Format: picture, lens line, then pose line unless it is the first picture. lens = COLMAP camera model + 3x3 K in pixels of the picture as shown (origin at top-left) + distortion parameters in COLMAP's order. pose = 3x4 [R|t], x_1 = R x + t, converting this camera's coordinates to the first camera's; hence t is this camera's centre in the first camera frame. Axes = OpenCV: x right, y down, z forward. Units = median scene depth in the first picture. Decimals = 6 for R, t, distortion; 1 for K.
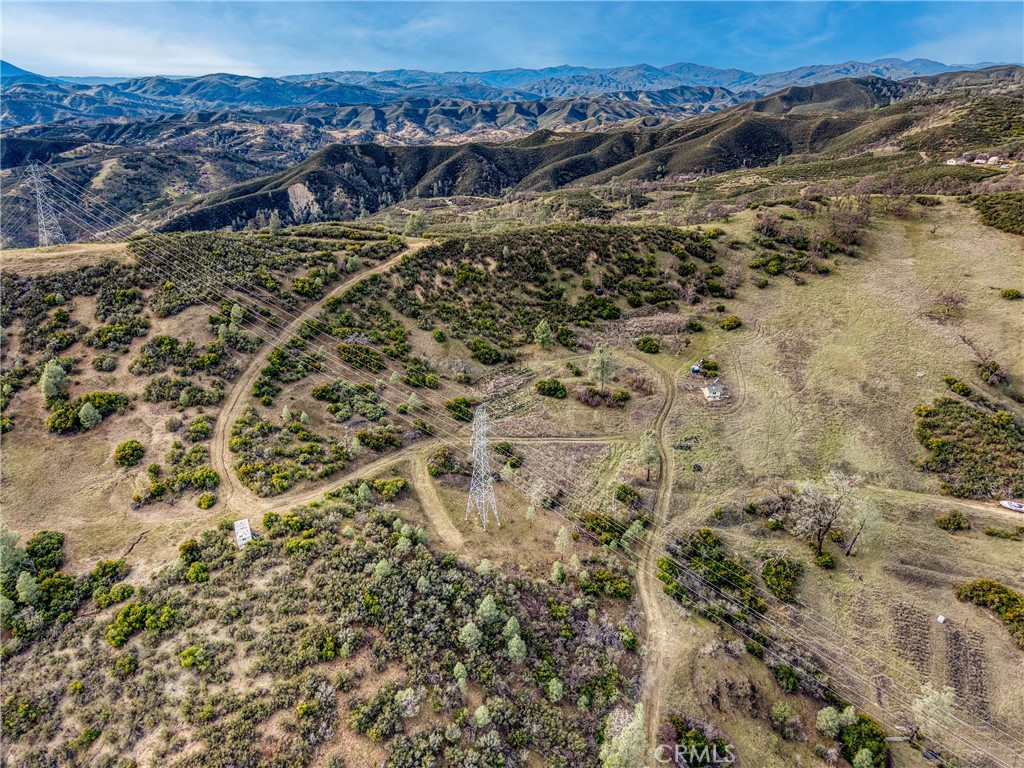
lens RADIAL K [[687.6, 0, 512.6], [0, 687.6, 380.5], [0, 0, 1]] dist [0.016724, -0.014474]
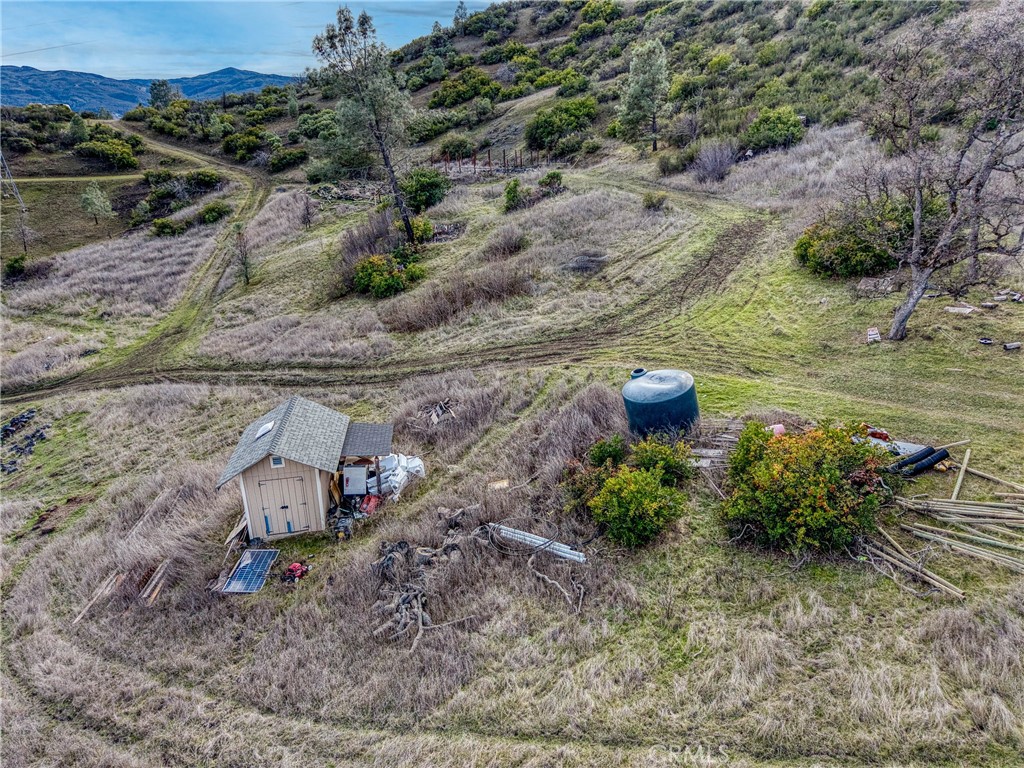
lens RADIAL K [[687.6, 0, 513.2], [0, 687.6, 383.1], [0, 0, 1]] dist [0.016724, -0.014474]
pose [[-0.079834, 0.368074, -0.926363, 0.077313], [-0.399332, 0.839687, 0.368049, -0.010428], [0.913324, 0.399309, 0.079948, 0.203412]]
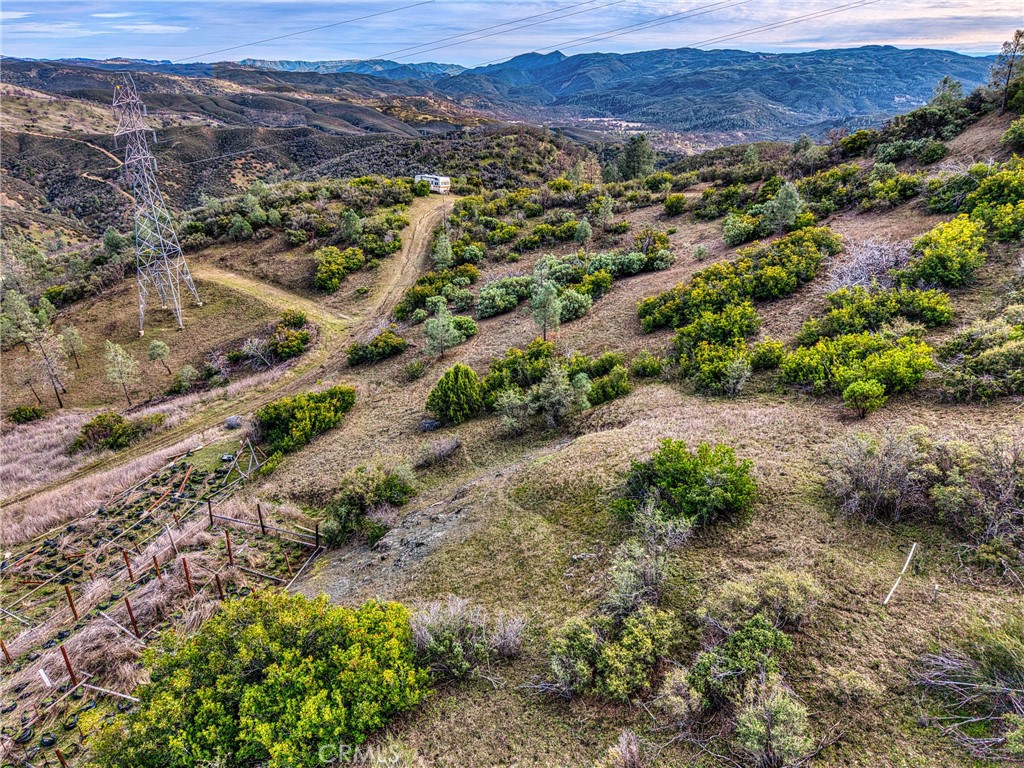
lens RADIAL K [[687.6, 0, 512.2], [0, 687.6, 381.0], [0, 0, 1]] dist [0.016724, -0.014474]
pose [[-0.896247, 0.164433, -0.411950, -0.008130], [-0.192594, 0.692362, 0.695372, -0.030209], [0.399561, 0.702565, -0.588858, 0.211196]]
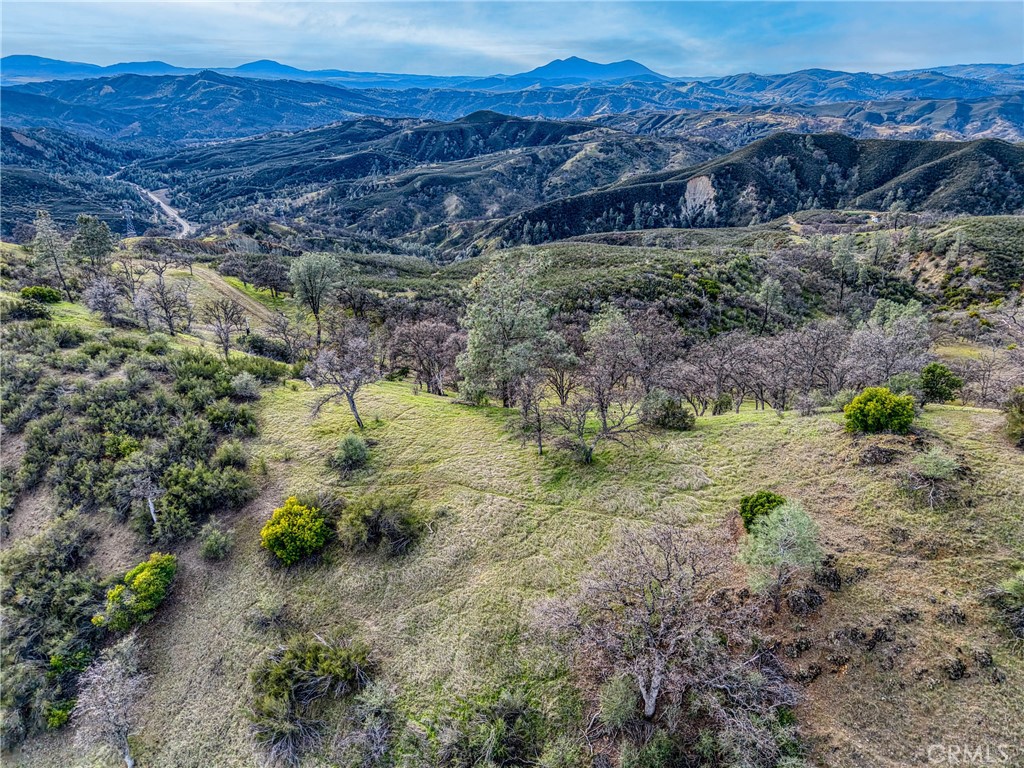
lens RADIAL K [[687.6, 0, 513.3], [0, 687.6, 382.9], [0, 0, 1]] dist [0.016724, -0.014474]
pose [[0.721114, 0.268803, -0.638545, 0.111511], [-0.265876, 0.958465, 0.103221, -0.073413], [0.639770, 0.095340, 0.762630, 0.248768]]
